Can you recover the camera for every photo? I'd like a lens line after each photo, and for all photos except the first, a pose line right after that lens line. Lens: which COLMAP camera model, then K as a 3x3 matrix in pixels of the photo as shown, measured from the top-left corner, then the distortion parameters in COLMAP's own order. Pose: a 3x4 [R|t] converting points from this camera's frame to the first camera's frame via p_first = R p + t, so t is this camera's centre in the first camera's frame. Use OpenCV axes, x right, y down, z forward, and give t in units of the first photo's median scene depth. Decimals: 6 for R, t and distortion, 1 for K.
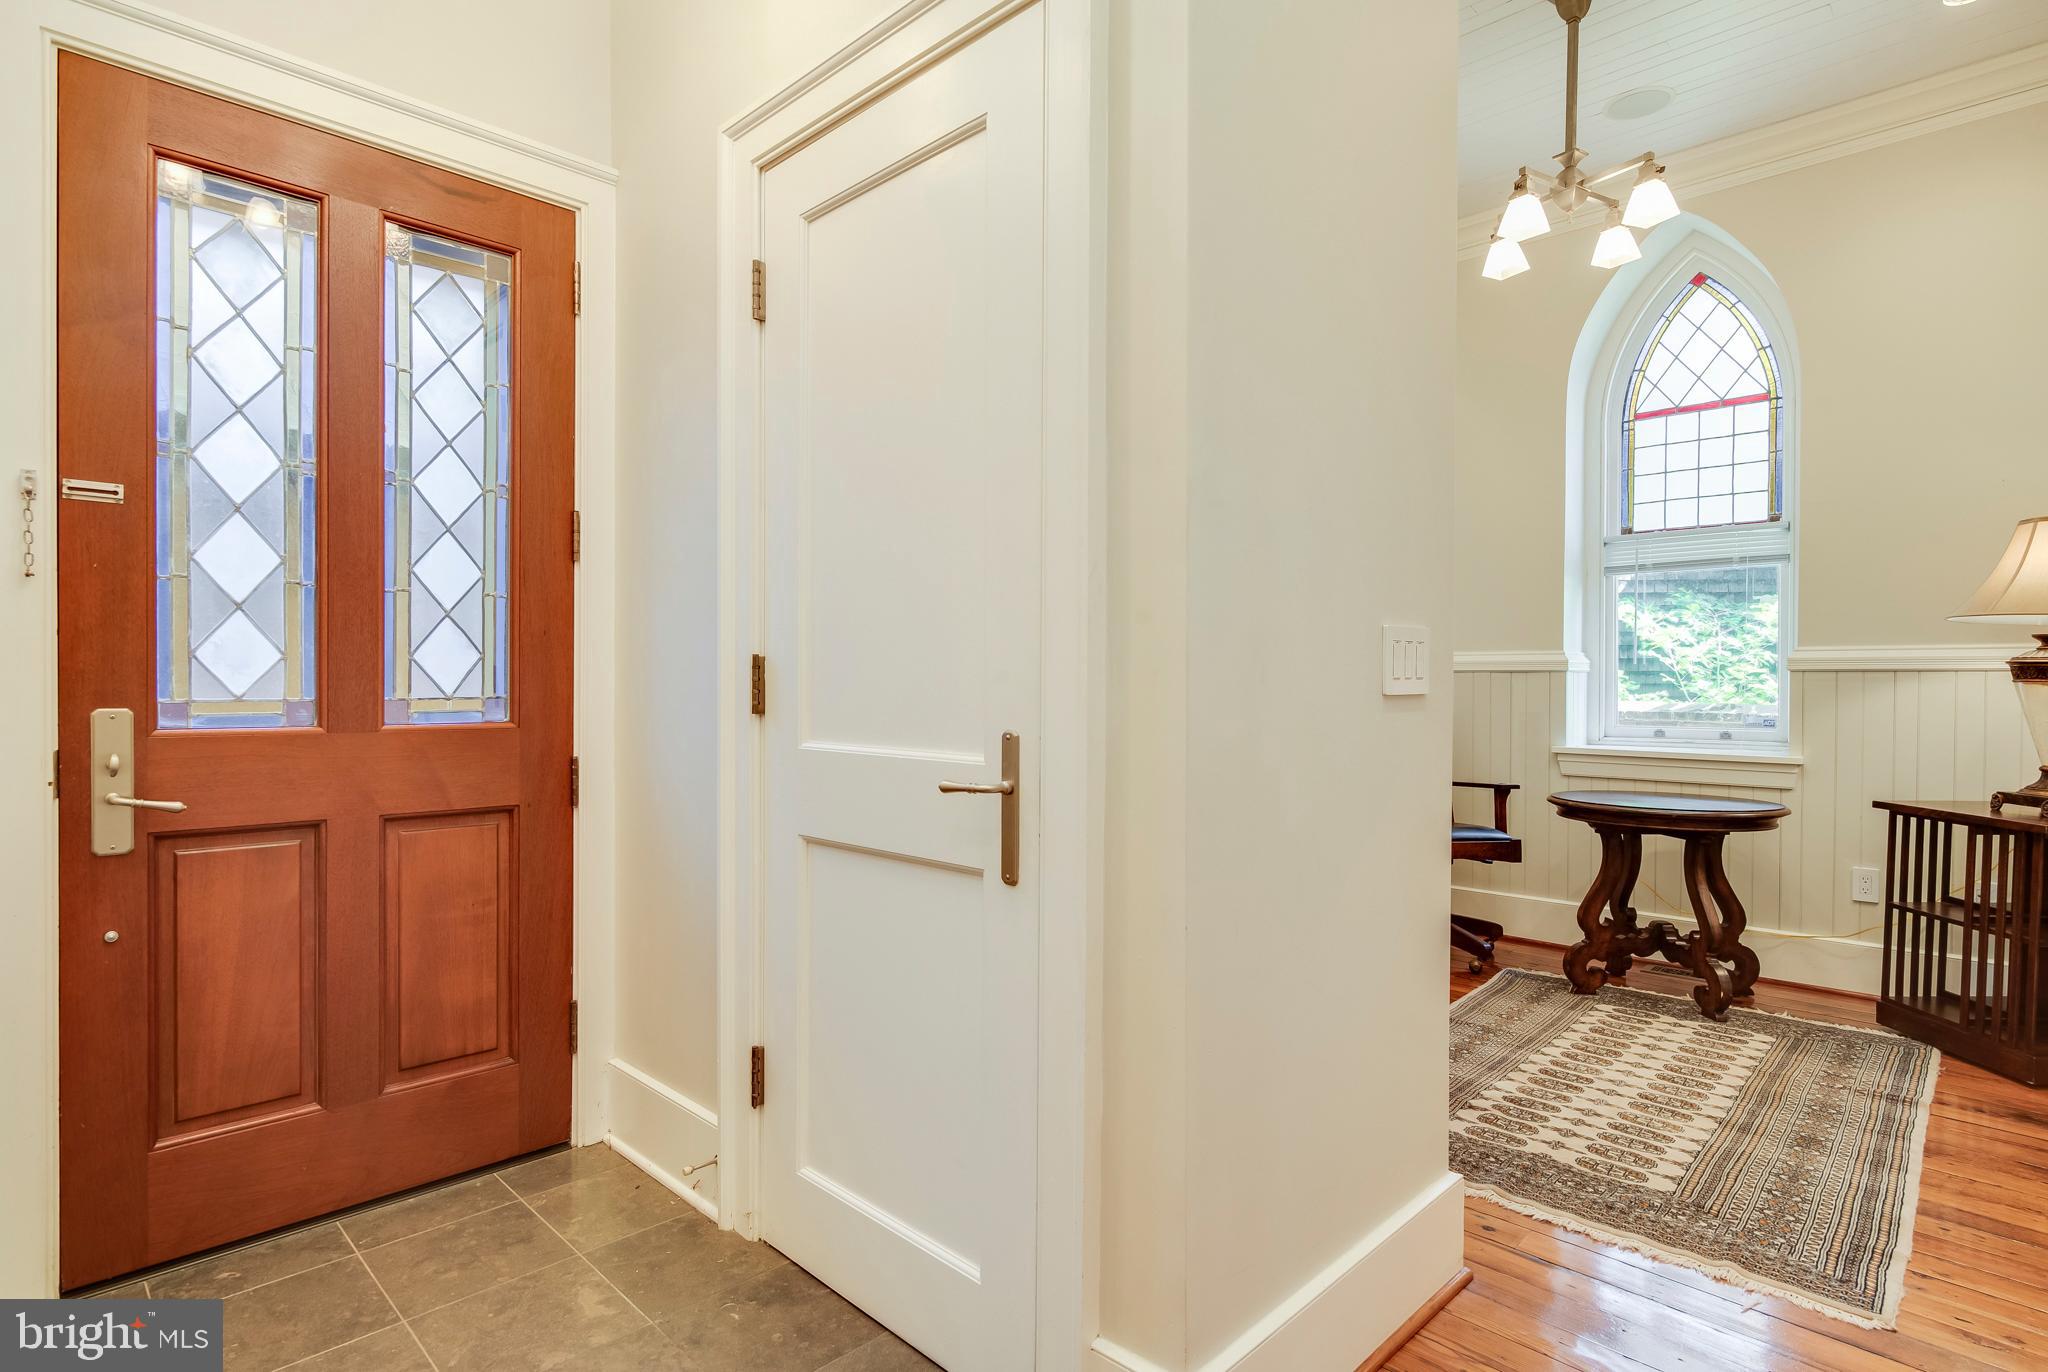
lens RADIAL K [[1060.5, 0, 1024.0], [0, 1060.5, 686.0], [0, 0, 1]] dist [-0.005221, 0.000407]
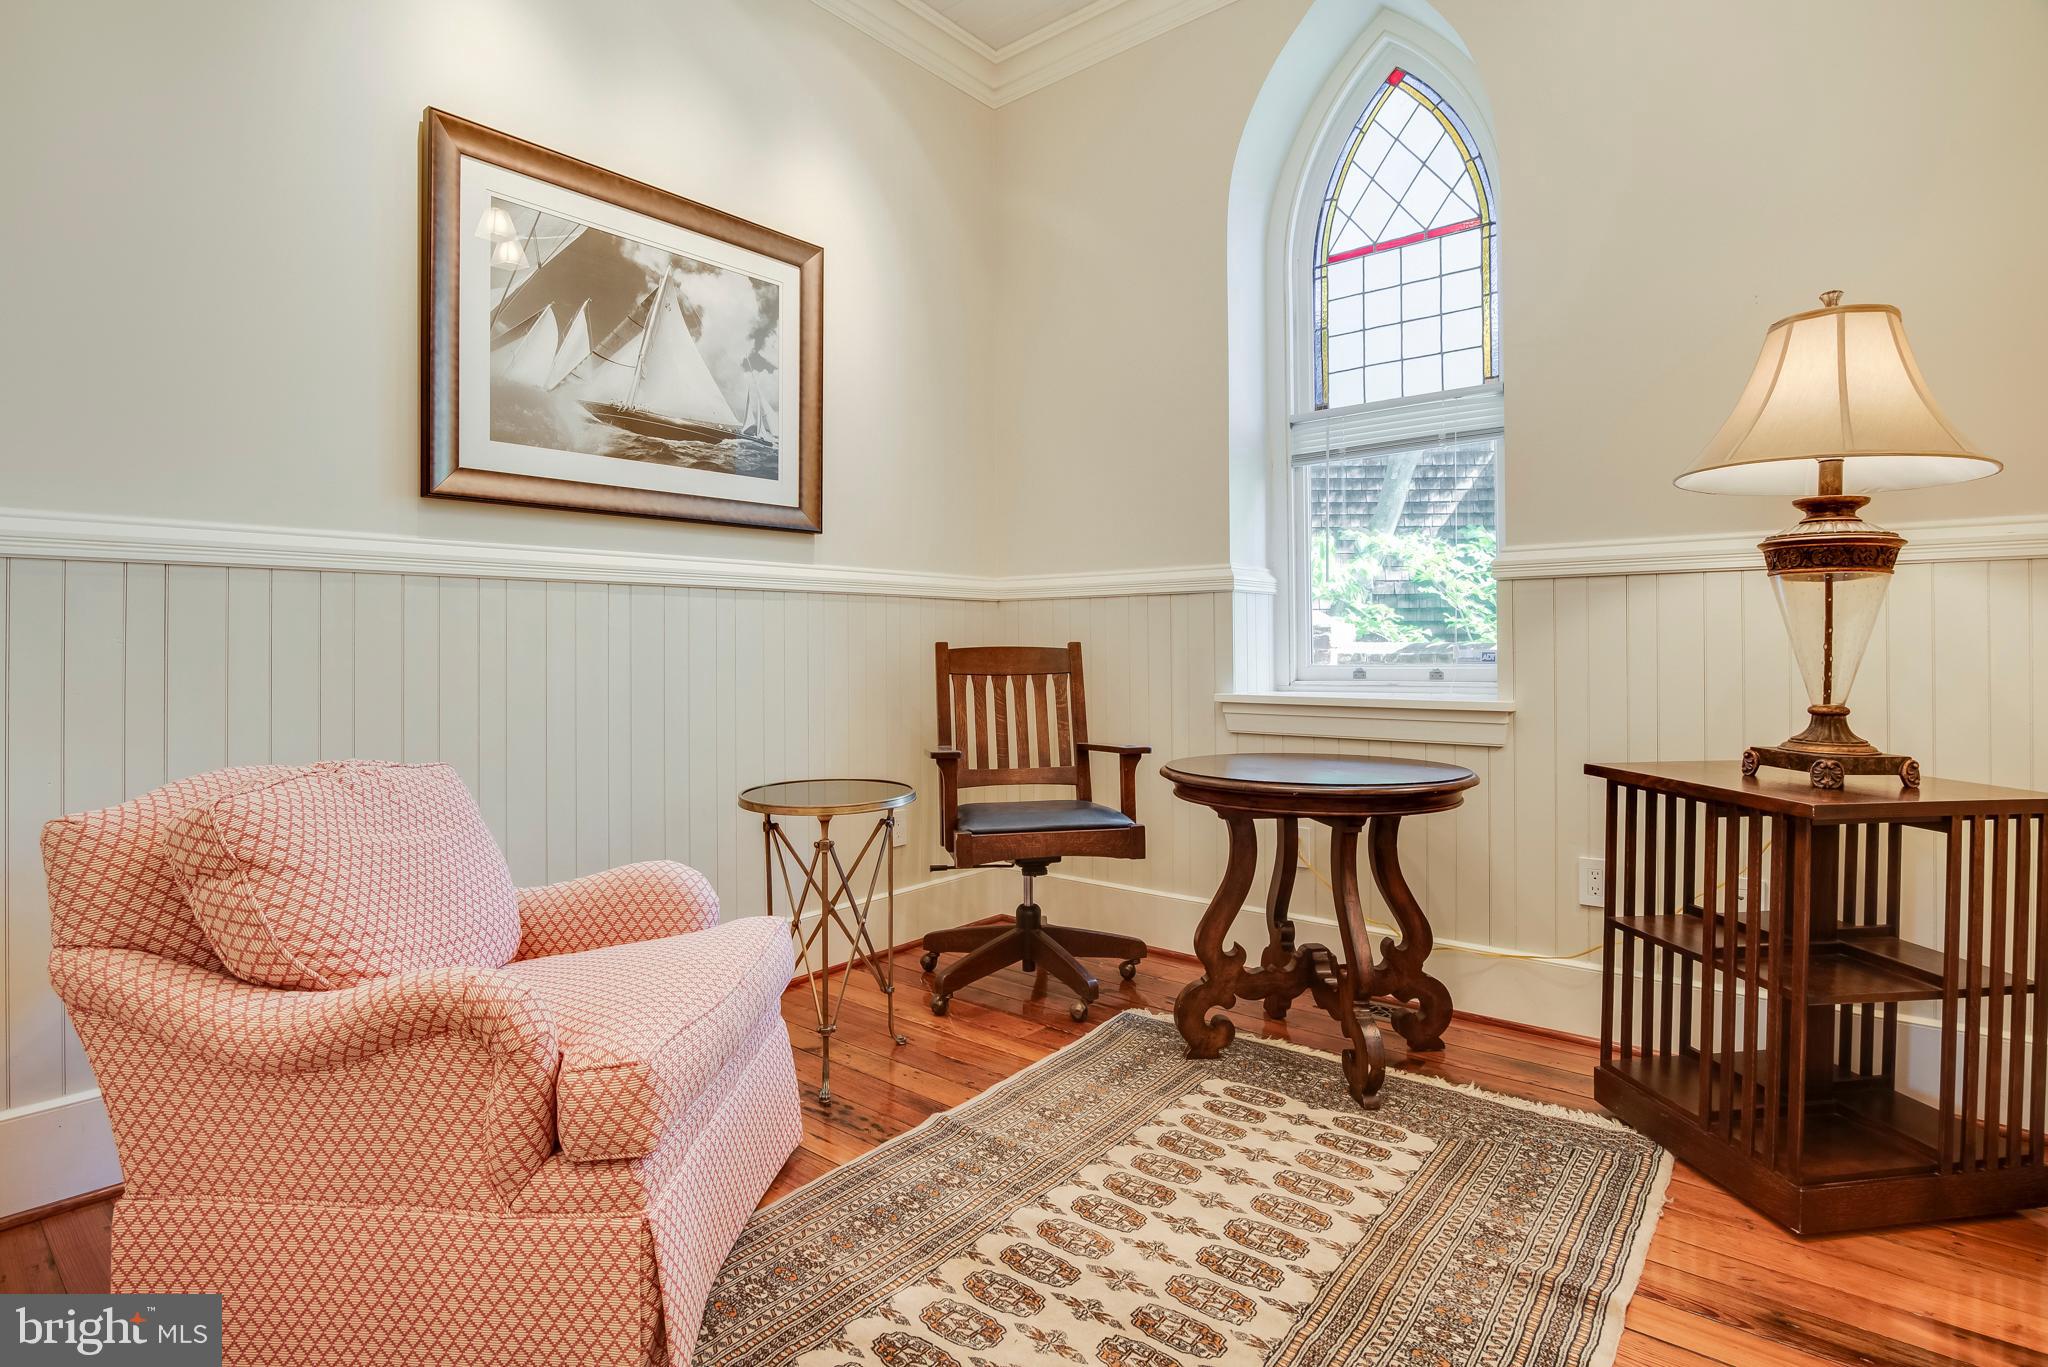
lens RADIAL K [[1028.3, 0, 1027.0], [0, 1028.3, 631.9], [0, 0, 1]] dist [-0.024903, -0.000755]
pose [[0.996342, -0.008155, 0.085070, 0.373772], [0.009812, 0.999770, -0.019073, 0.032308], [-0.084895, 0.019838, 0.996192, 0.364936]]
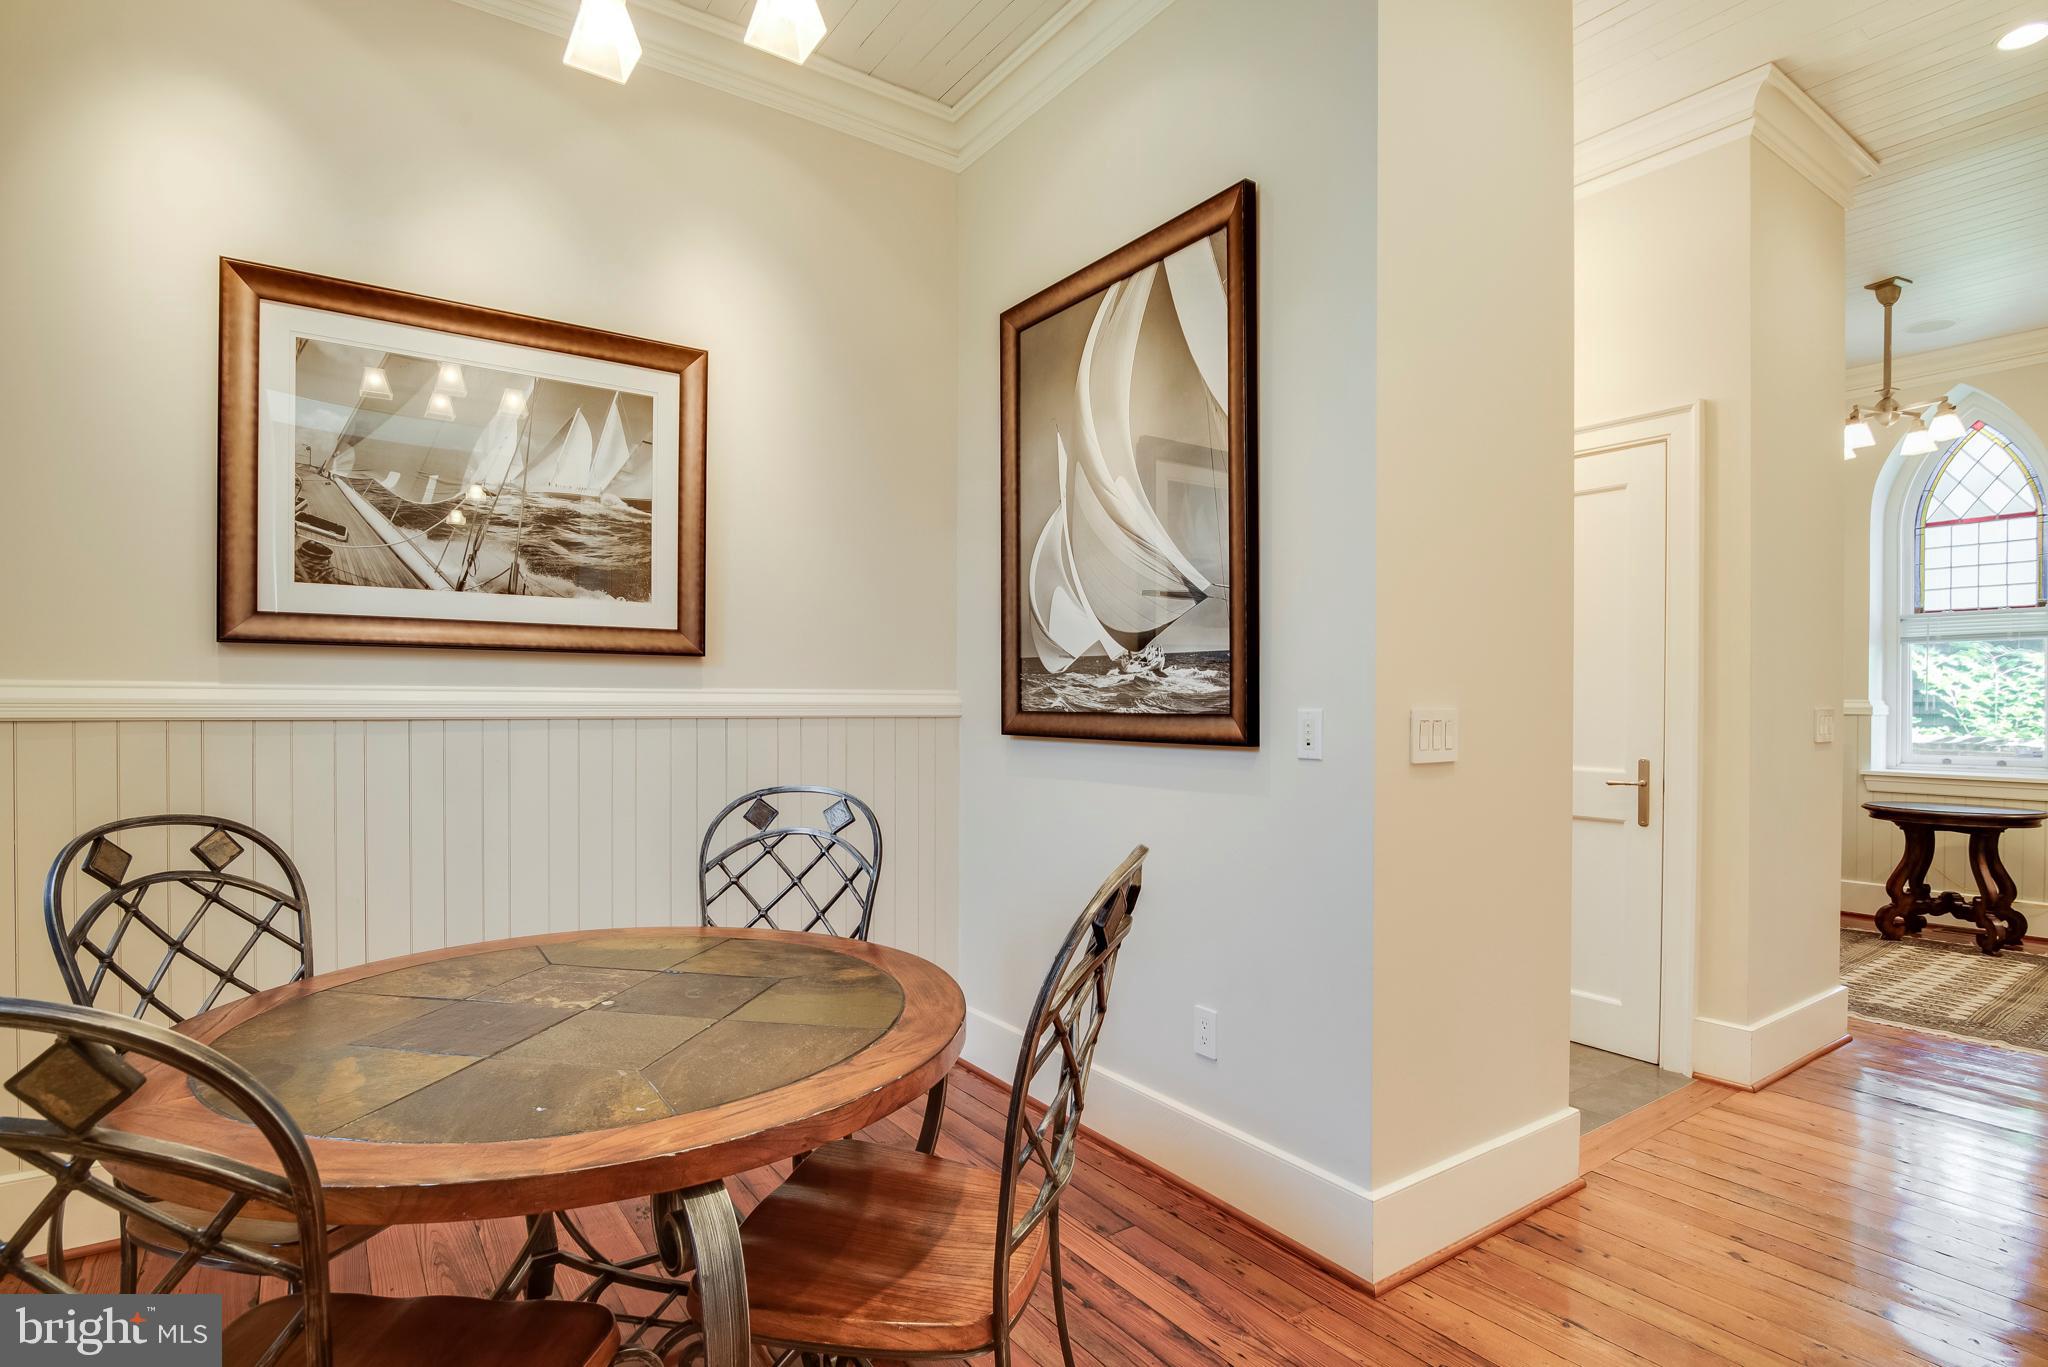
lens RADIAL K [[1003.1, 0, 1032.8], [0, 1003.1, 708.9], [0, 0, 1]] dist [-0.022855, -0.000559]
pose [[0.980862, -0.000742, -0.194701, -0.368670], [0.000597, 1.000000, -0.000802, -0.026348], [0.194702, 0.000670, 0.980862, -0.562786]]
